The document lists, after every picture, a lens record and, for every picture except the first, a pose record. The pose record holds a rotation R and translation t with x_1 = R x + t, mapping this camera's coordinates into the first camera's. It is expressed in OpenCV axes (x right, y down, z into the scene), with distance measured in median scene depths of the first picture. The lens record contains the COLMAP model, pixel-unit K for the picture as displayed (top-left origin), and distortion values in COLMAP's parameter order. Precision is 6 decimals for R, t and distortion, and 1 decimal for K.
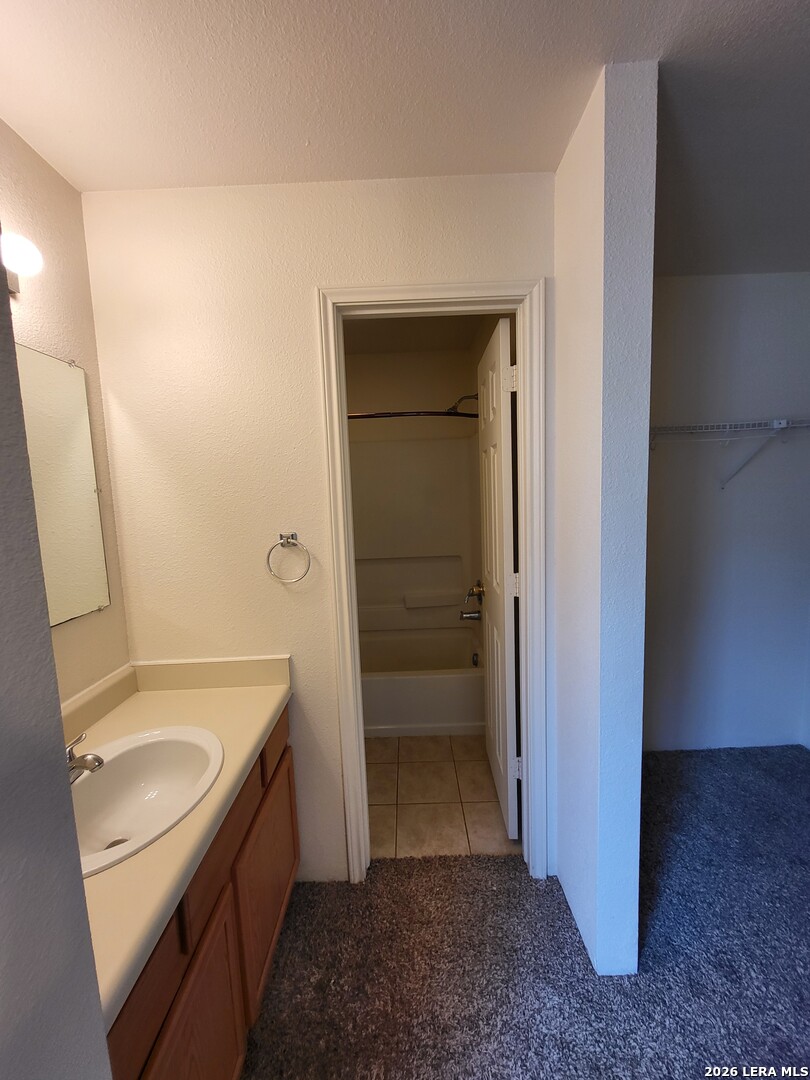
lens RADIAL K [[424.2, 0, 404.1], [0, 424.2, 538.4], [0, 0, 1]] dist [-0.002596, 0.001276]
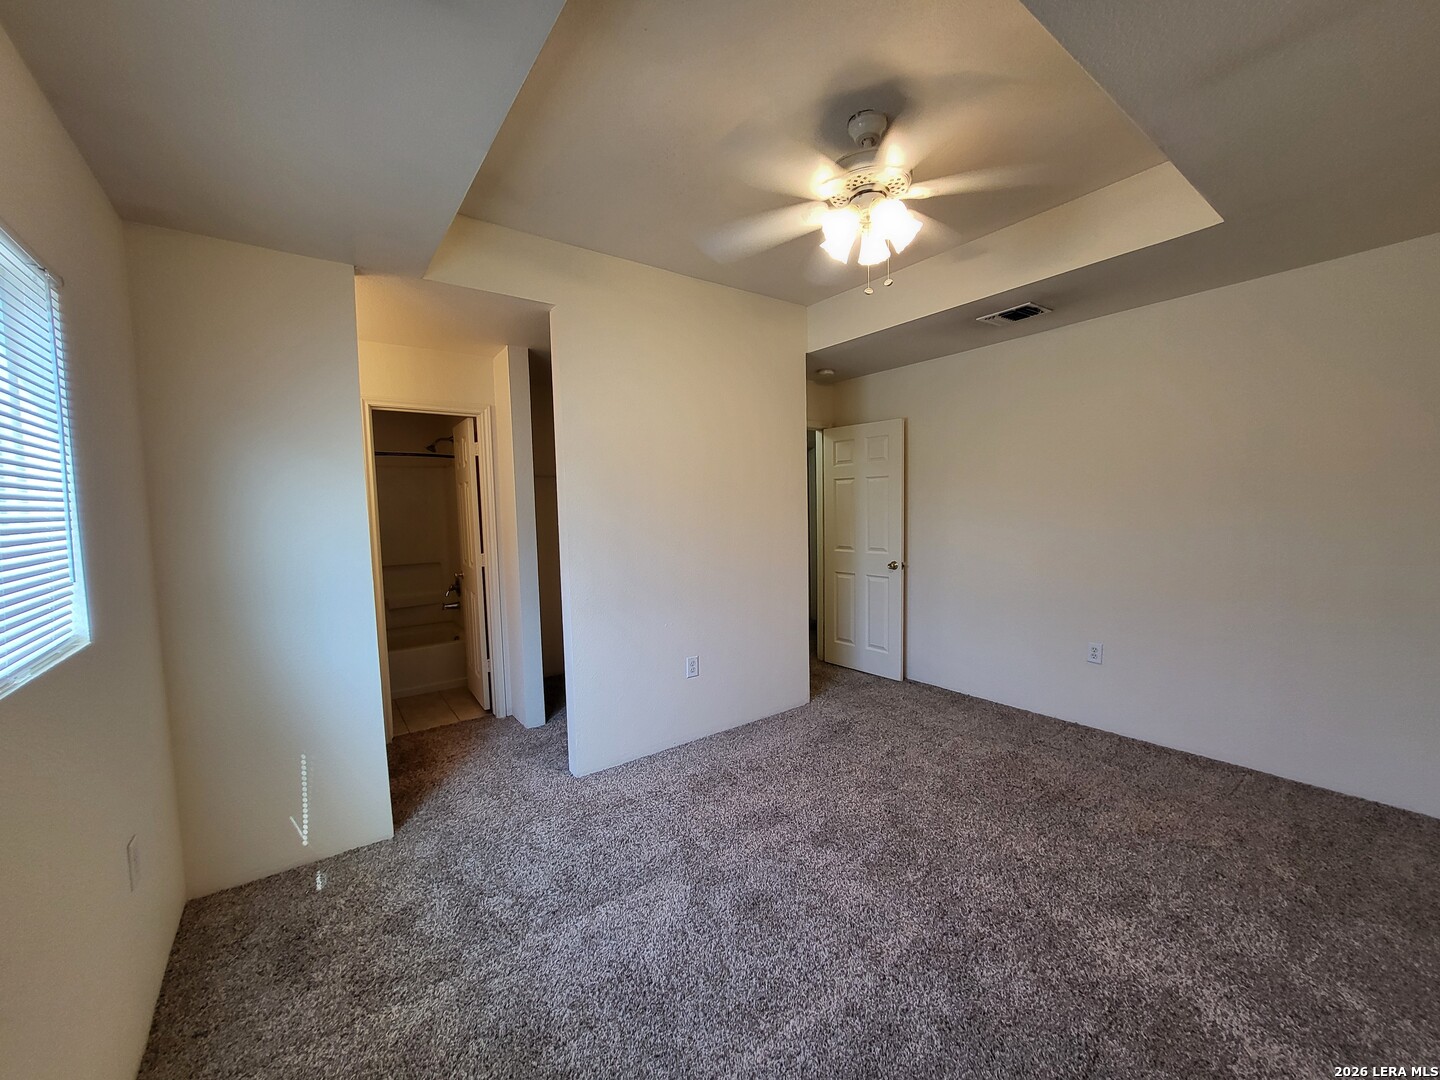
lens RADIAL K [[565.6, 0, 723.4], [0, 565.6, 543.5], [0, 0, 1]] dist [-0.002596, 0.001276]
pose [[0.807807, -0.023016, 0.588997, -0.327970], [0.051434, 0.998178, -0.031536, 0.171454], [-0.587198, 0.055769, 0.807520, -1.571141]]
